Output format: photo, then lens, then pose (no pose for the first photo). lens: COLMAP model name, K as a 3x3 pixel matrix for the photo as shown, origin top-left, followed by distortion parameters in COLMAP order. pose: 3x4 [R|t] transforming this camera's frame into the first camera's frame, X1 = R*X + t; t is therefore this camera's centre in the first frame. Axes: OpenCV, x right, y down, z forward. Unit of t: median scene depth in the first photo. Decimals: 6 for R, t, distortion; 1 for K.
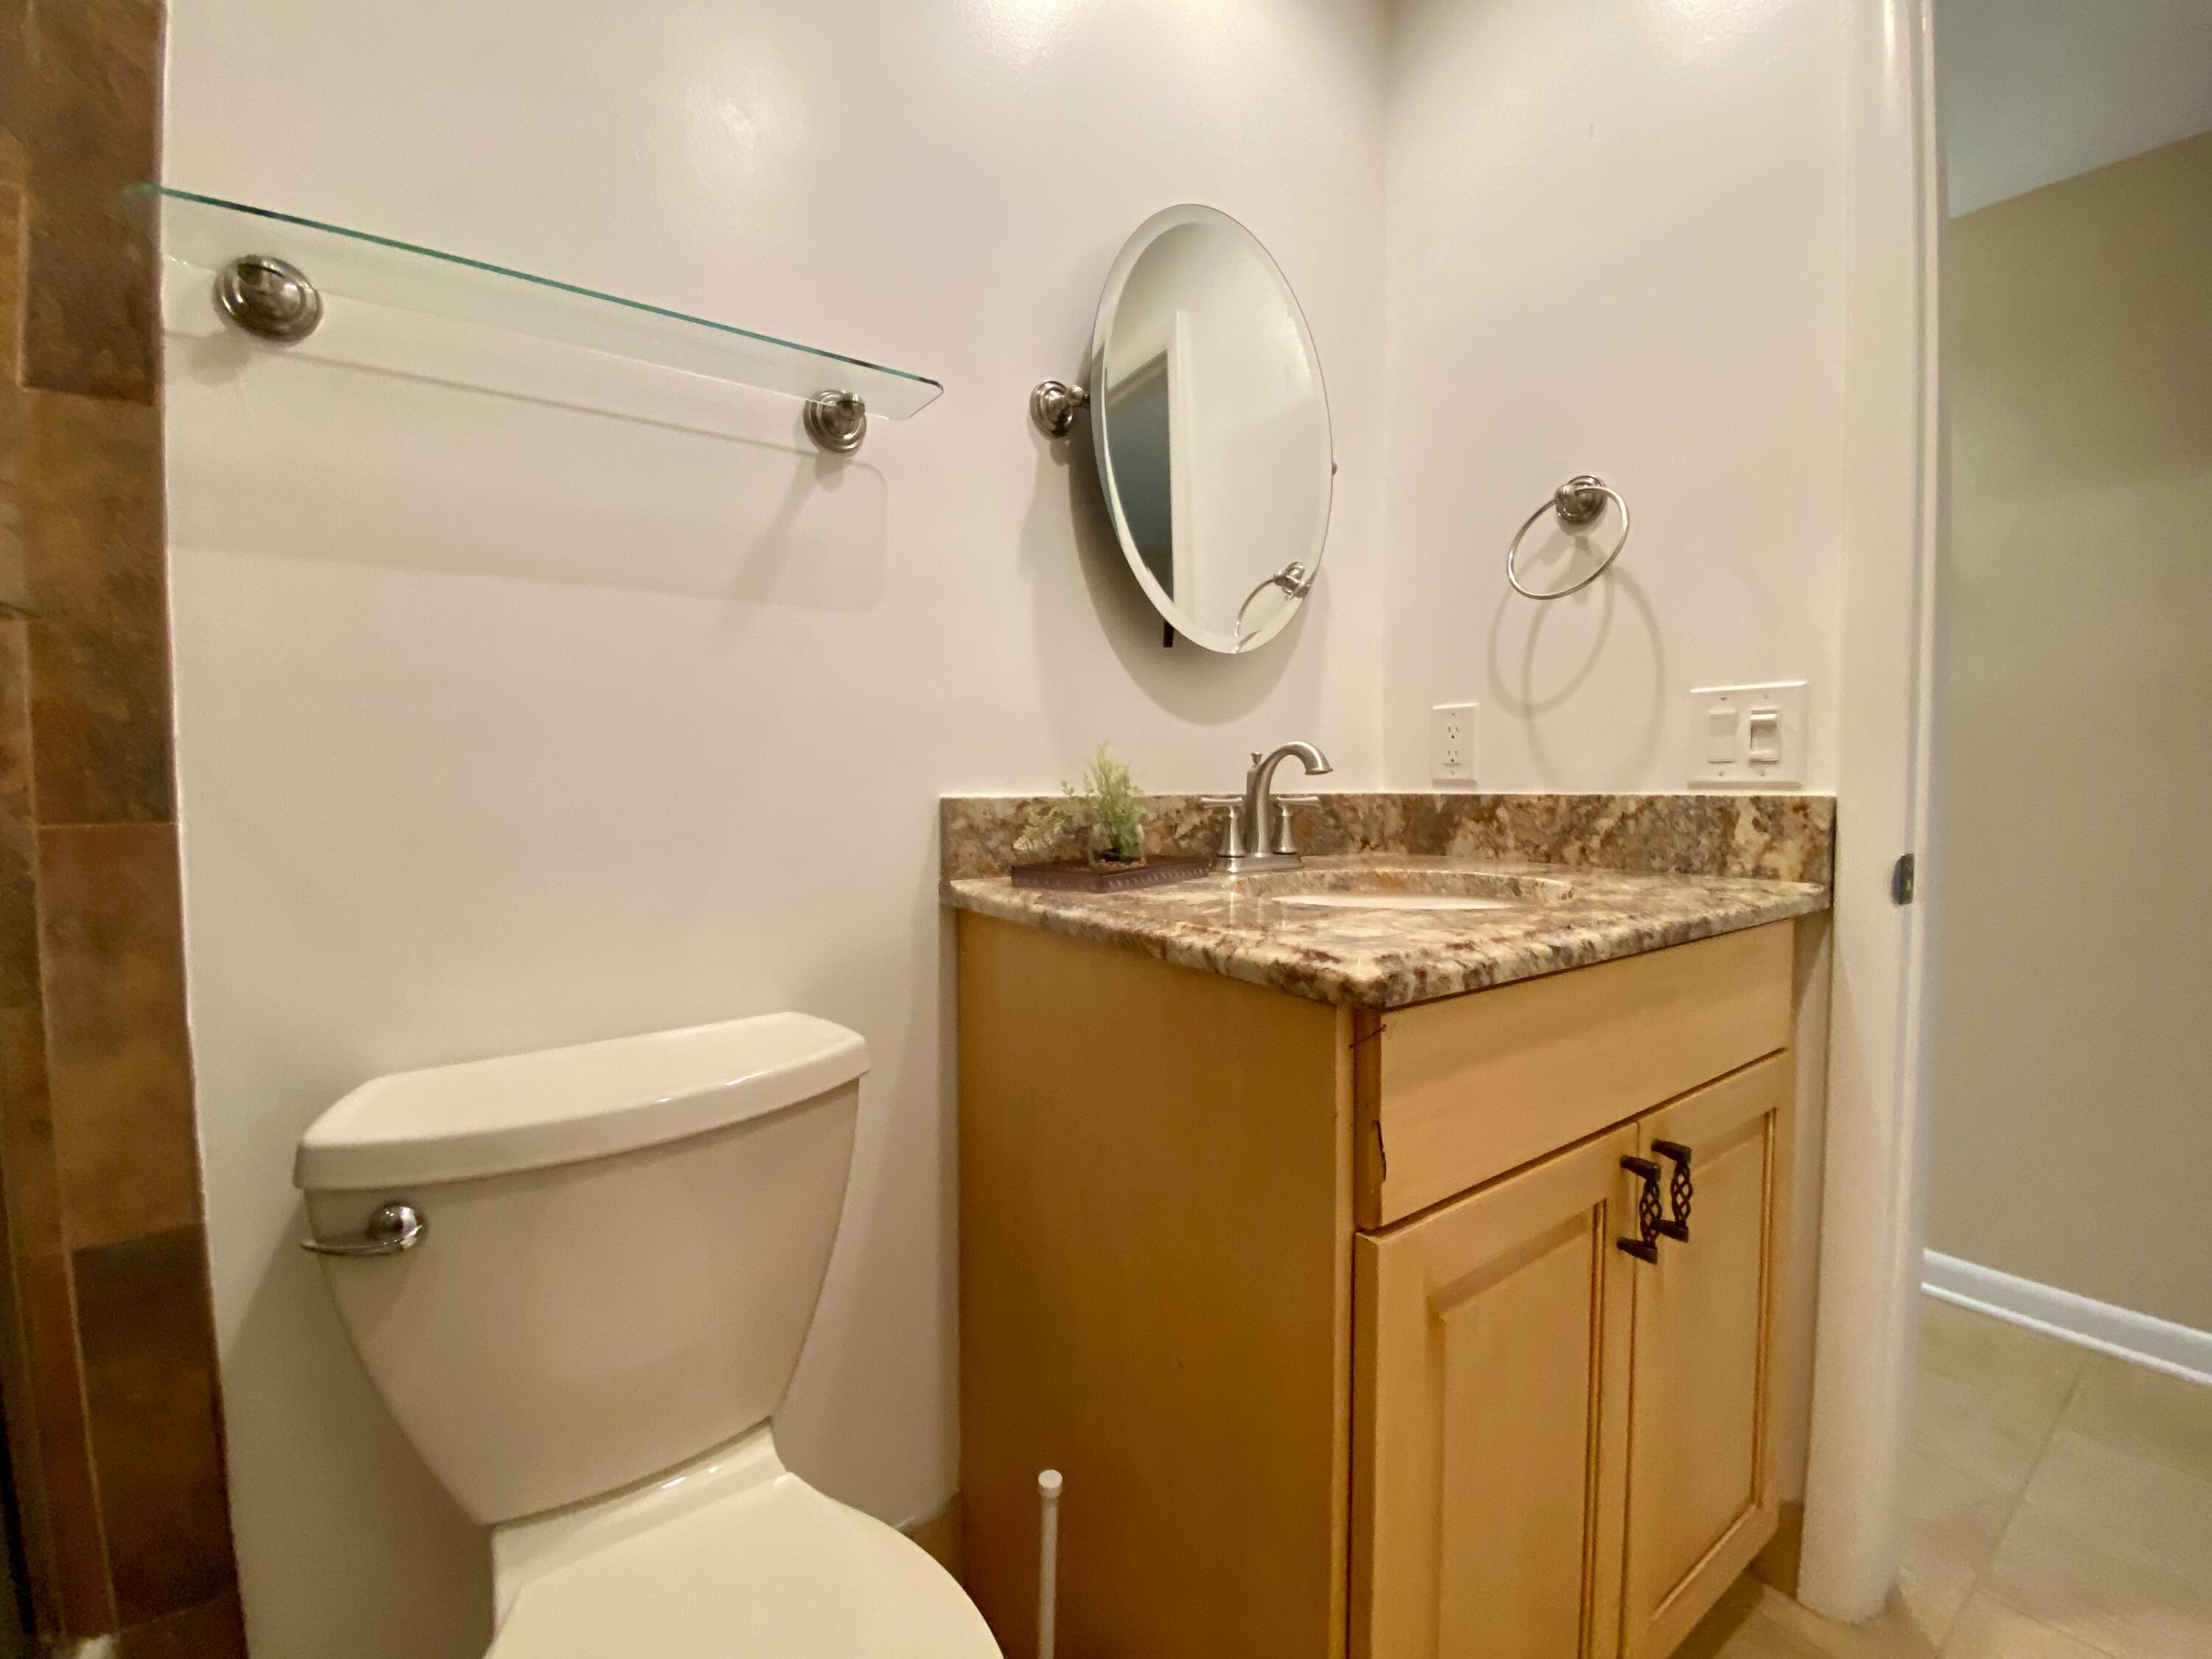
lens RADIAL K [[909.8, 0, 1099.7], [0, 909.8, 825.3], [0, 0, 1]] dist [-0.007709, -0.001606]
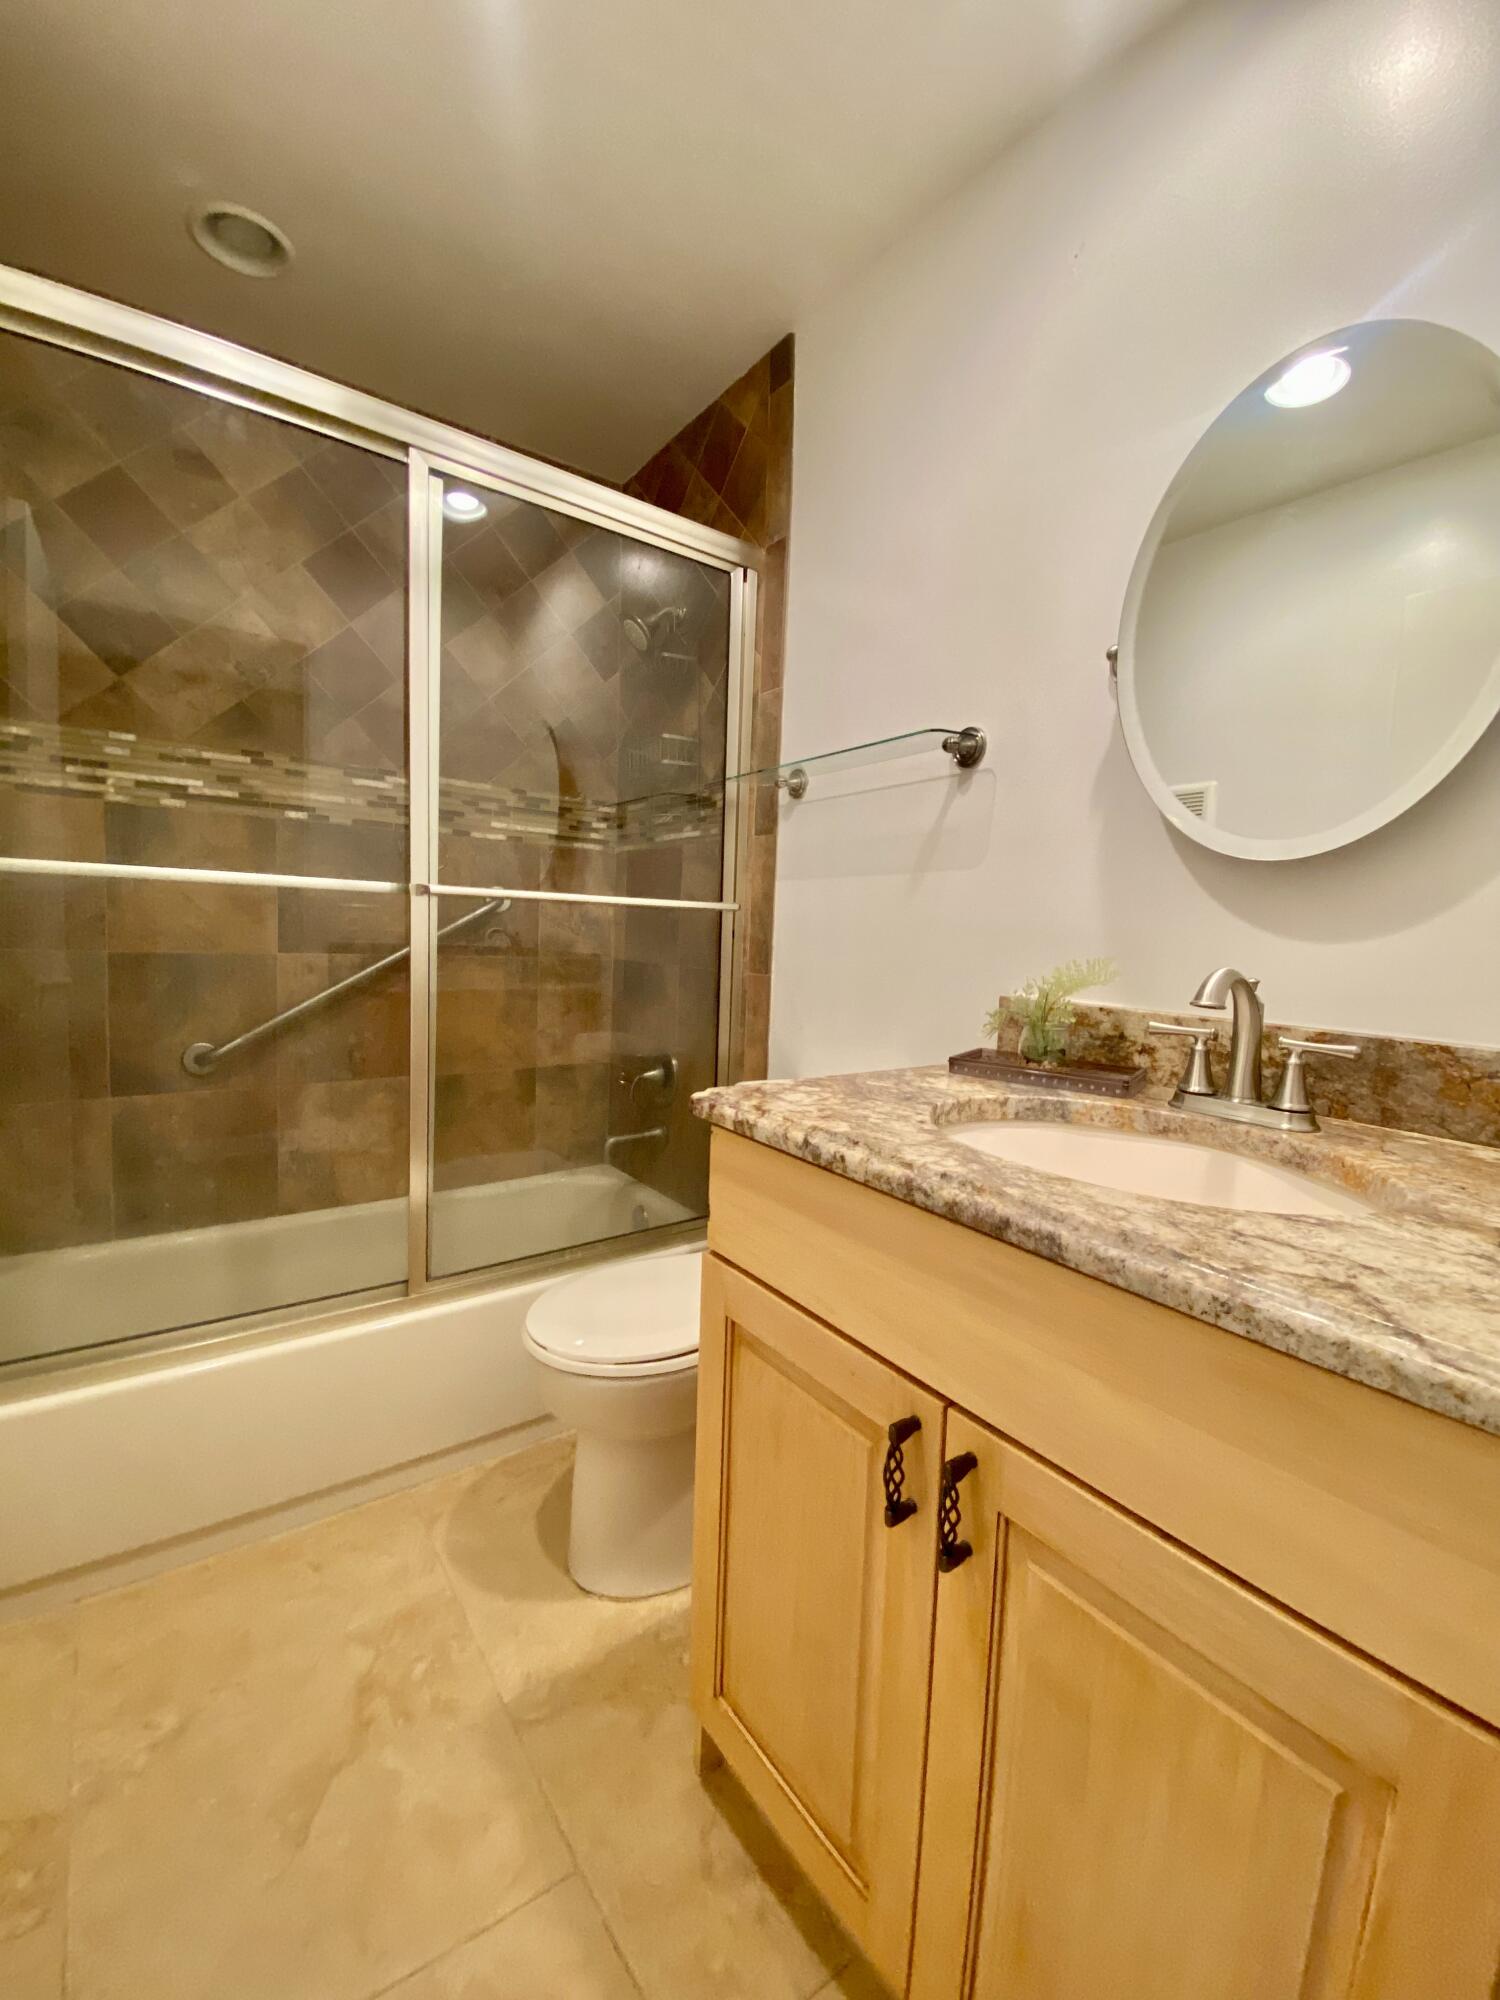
lens RADIAL K [[822.6, 0, 744.5], [0, 822.6, 1002.5], [0, 0, 1]] dist [-0.007709, -0.001606]
pose [[-0.002176, 0.091084, -0.995841, 1.469348], [-0.090363, 0.991751, 0.090907, -0.134707], [0.995906, 0.090185, 0.006073, 0.820002]]
